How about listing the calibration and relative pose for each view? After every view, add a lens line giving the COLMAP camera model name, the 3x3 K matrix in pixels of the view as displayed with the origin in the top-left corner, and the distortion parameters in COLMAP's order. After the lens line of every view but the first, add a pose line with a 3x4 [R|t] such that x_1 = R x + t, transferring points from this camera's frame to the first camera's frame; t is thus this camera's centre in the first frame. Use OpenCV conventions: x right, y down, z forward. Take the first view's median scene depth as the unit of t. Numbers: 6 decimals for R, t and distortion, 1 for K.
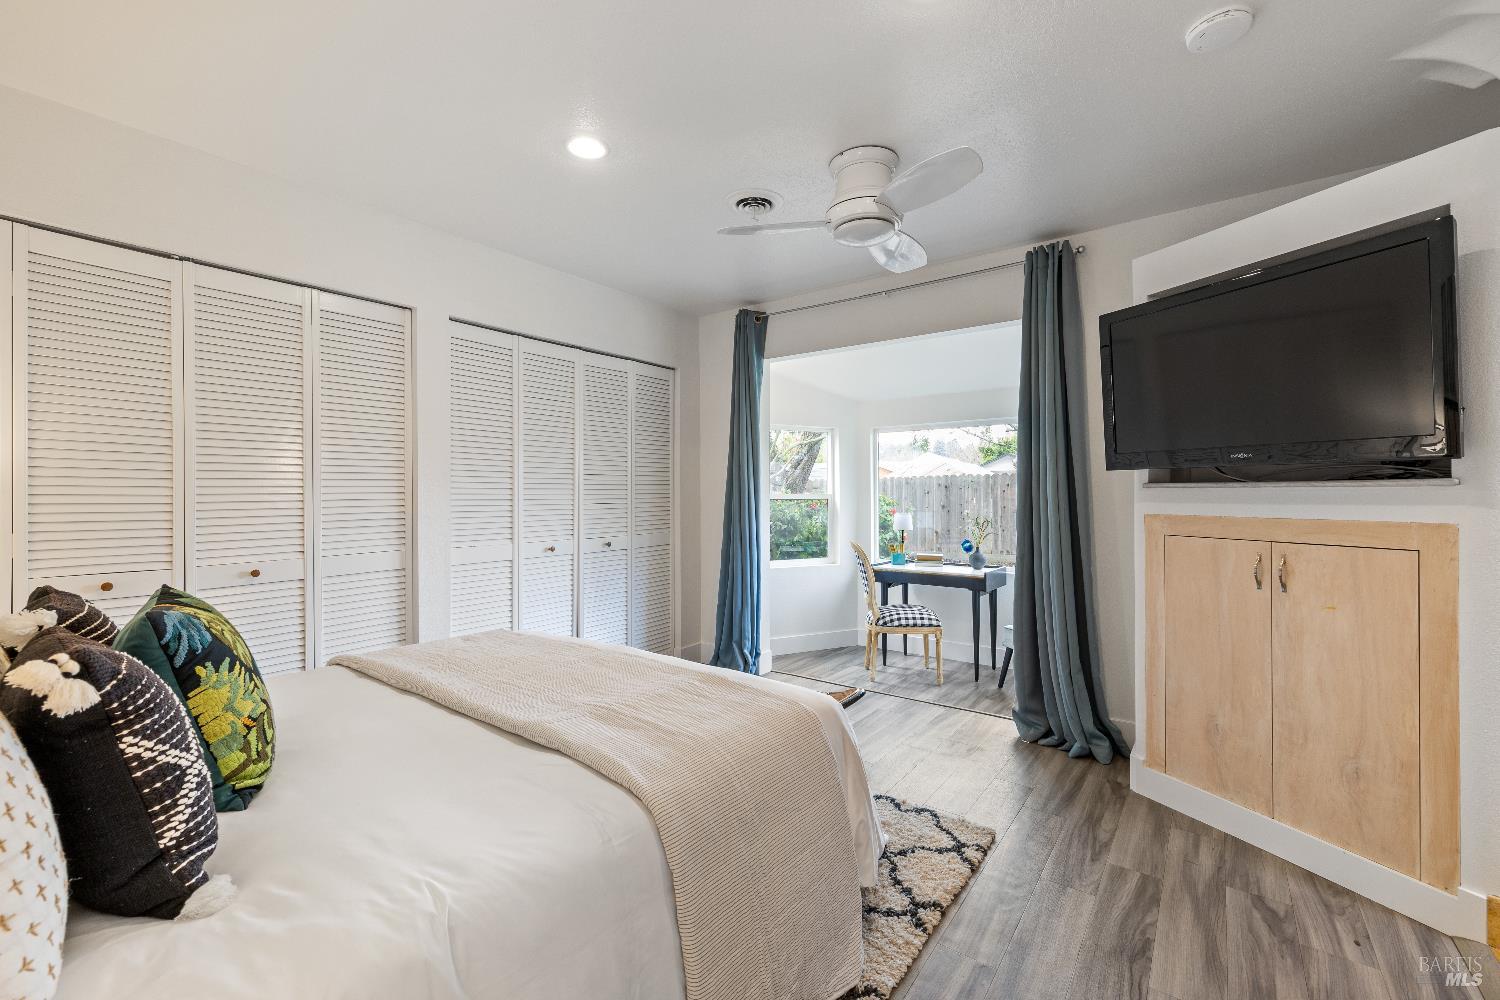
lens RADIAL K [[633.6, 0, 744.5], [0, 633.6, 485.3], [0, 0, 1]] dist [-0.002078, -0.000298]
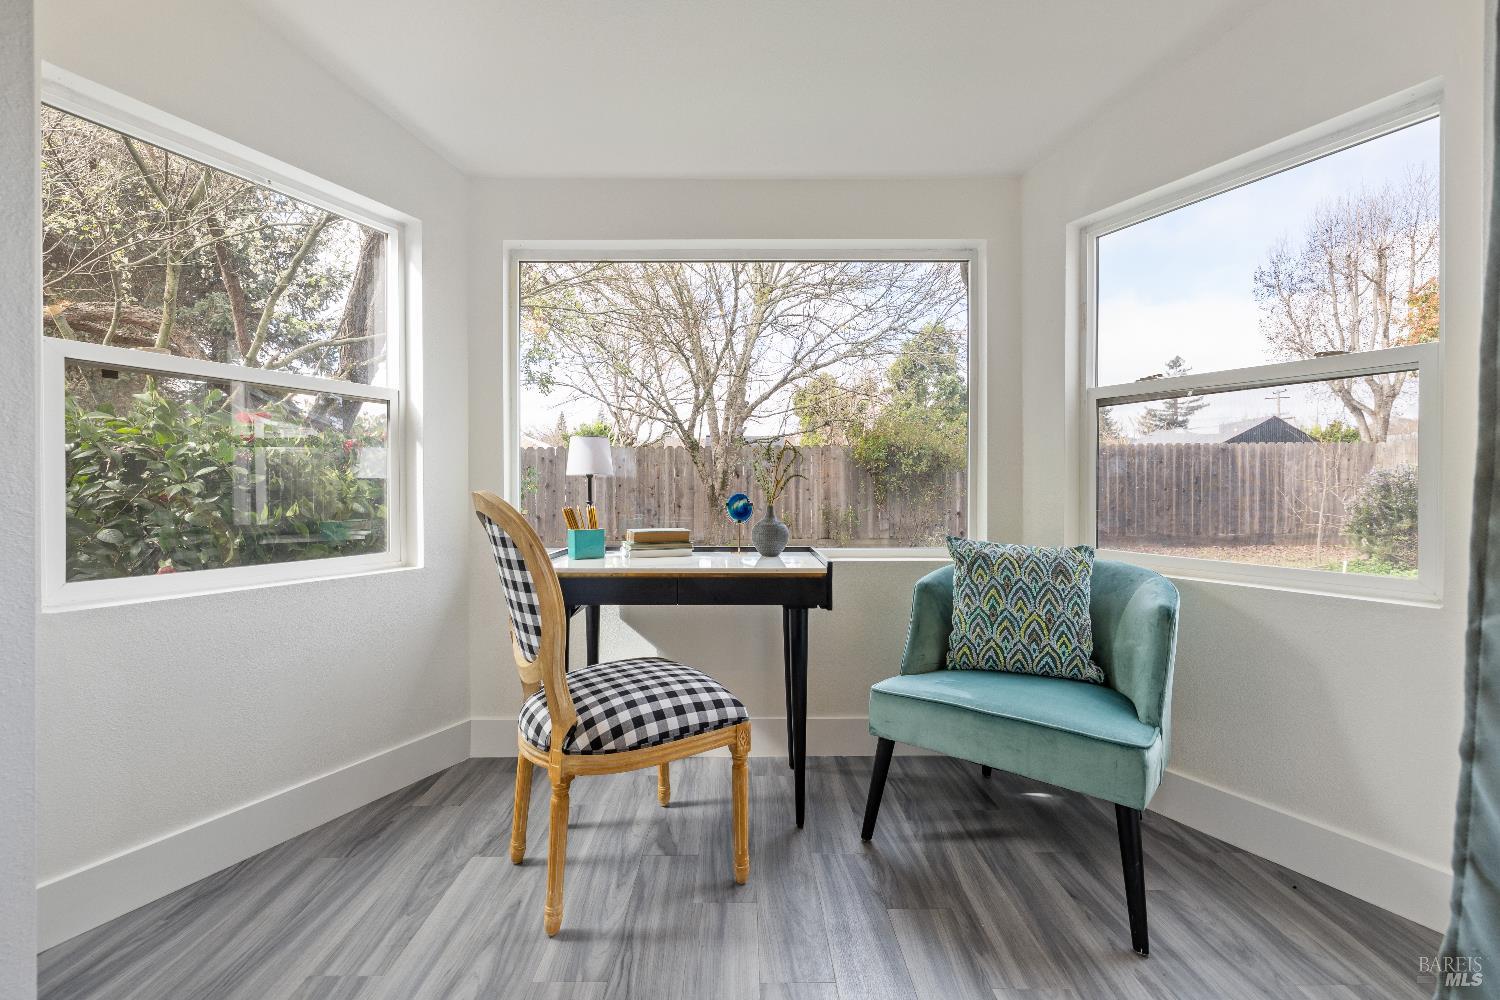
lens RADIAL K [[633.6, 0, 744.5], [0, 633.6, 485.3], [0, 0, 1]] dist [-0.002078, -0.000298]
pose [[0.797390, 0.004636, 0.603446, 0.083357], [-0.011454, 0.999907, 0.007452, 0.079868], [-0.603356, -0.012854, 0.797369, 0.659673]]
